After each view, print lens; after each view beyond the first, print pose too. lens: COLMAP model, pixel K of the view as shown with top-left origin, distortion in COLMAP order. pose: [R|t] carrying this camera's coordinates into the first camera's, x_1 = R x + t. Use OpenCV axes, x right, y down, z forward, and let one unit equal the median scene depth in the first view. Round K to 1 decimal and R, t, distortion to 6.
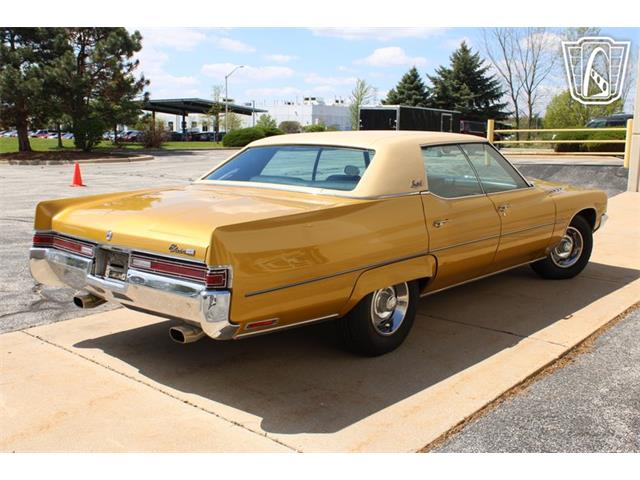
lens RADIAL K [[694.1, 0, 319.1], [0, 694.1, 241.5], [0, 0, 1]] dist [-0.037808, 0.000000]
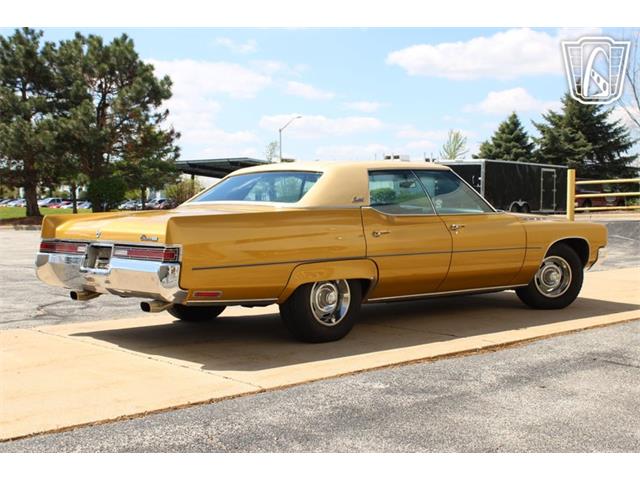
lens RADIAL K [[976.9, 0, 321.6], [0, 976.9, 238.0], [0, 0, 1]] dist [0.016178, 0.000000]
pose [[0.993742, -0.005338, -0.111568, 0.060613], [-0.008770, 0.992044, -0.125584, 0.043590], [0.111351, 0.125777, 0.985790, -0.144498]]
